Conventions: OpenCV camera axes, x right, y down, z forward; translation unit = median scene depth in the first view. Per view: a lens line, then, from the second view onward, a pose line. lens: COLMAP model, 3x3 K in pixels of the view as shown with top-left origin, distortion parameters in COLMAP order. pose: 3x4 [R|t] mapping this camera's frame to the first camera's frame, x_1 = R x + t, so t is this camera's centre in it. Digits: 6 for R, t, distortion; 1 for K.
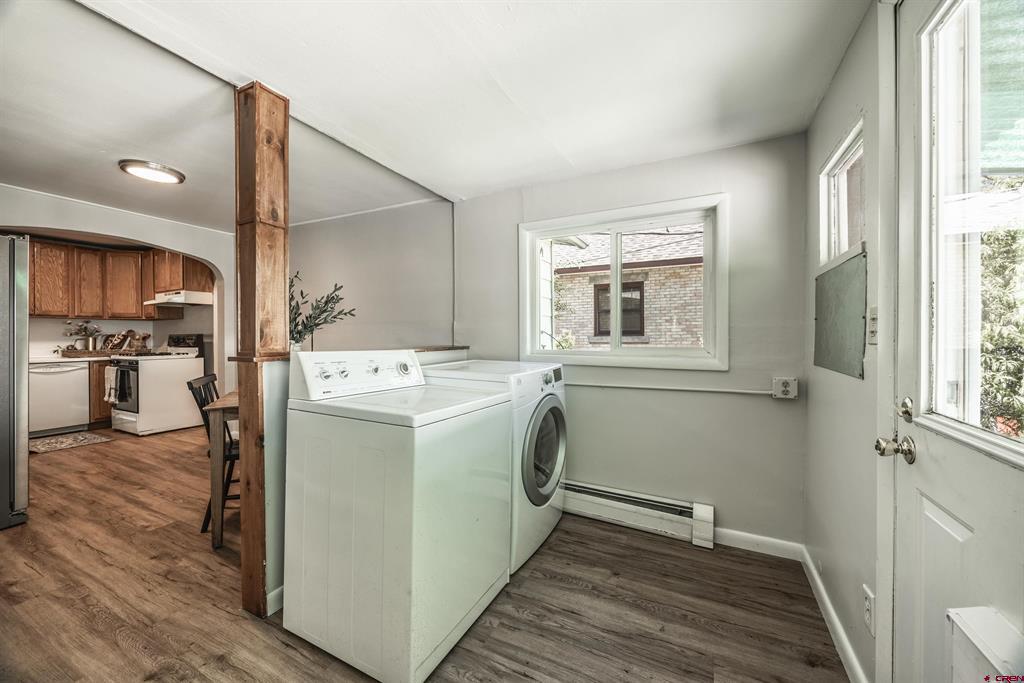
lens RADIAL K [[393.5, 0, 516.1], [0, 393.5, 337.6], [0, 0, 1]] dist [-0.006941, 0.000598]
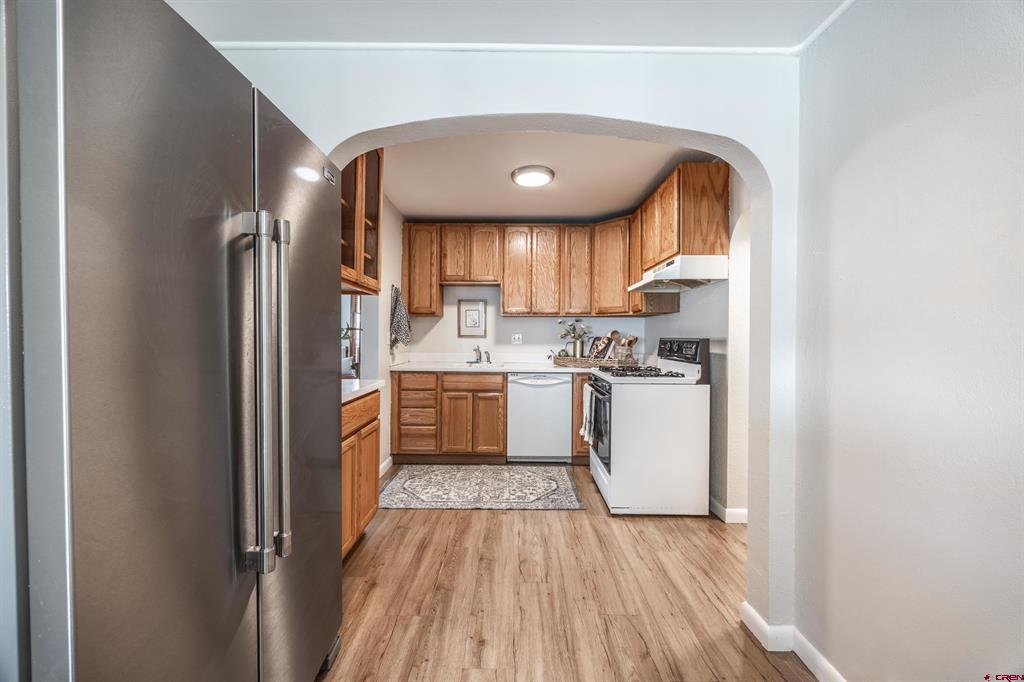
lens RADIAL K [[393.5, 0, 510.0], [0, 393.5, 338.3], [0, 0, 1]] dist [-0.006941, 0.000598]
pose [[0.430855, 0.015487, -0.902288, -0.455615], [-0.009517, 0.999875, 0.012618, -0.013370], [0.902371, 0.003150, 0.430949, 0.552507]]
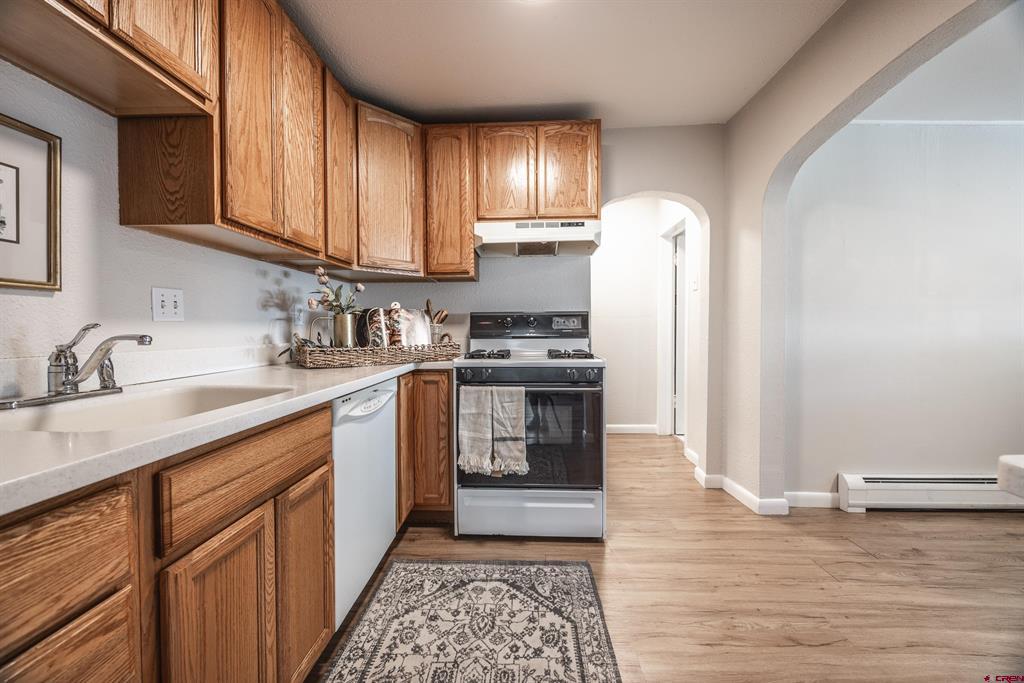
lens RADIAL K [[393.5, 0, 503.8], [0, 393.5, 336.2], [0, 0, 1]] dist [-0.006941, 0.000598]
pose [[0.910224, -0.003781, 0.414098, -1.124068], [-0.003209, 0.999864, 0.016182, 0.015364], [-0.414103, -0.016058, 0.910088, 0.587657]]
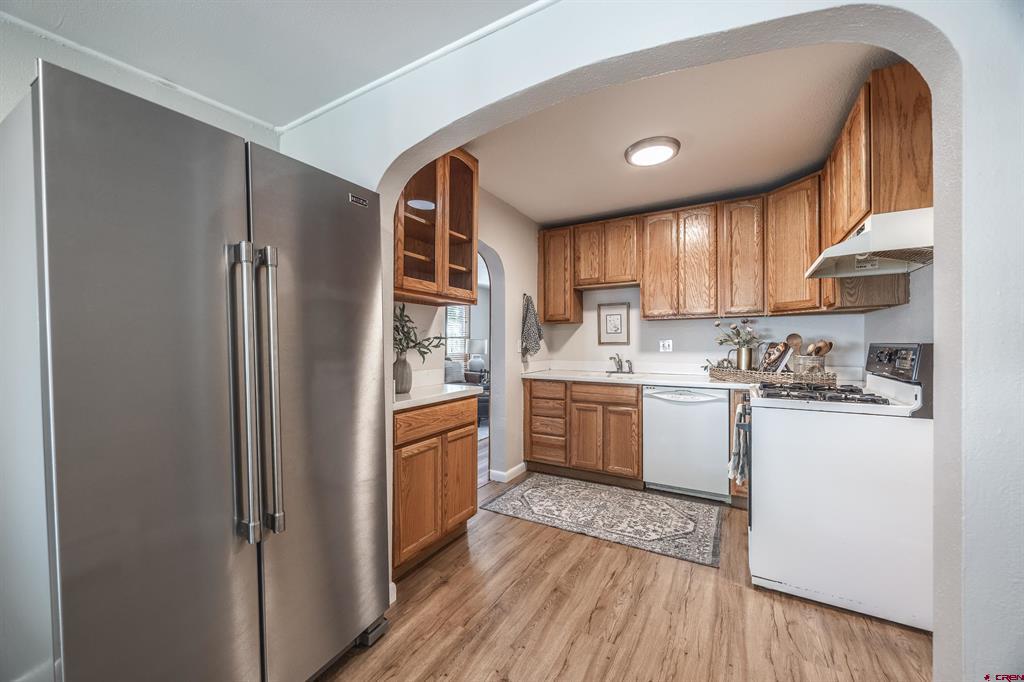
lens RADIAL K [[393.5, 0, 494.6], [0, 393.5, 344.6], [0, 0, 1]] dist [-0.006941, 0.000598]
pose [[-0.096146, 0.010559, -0.995311, -0.463834], [0.004540, 0.999938, 0.010170, -0.012959], [0.995357, -0.003541, -0.096188, 0.687833]]
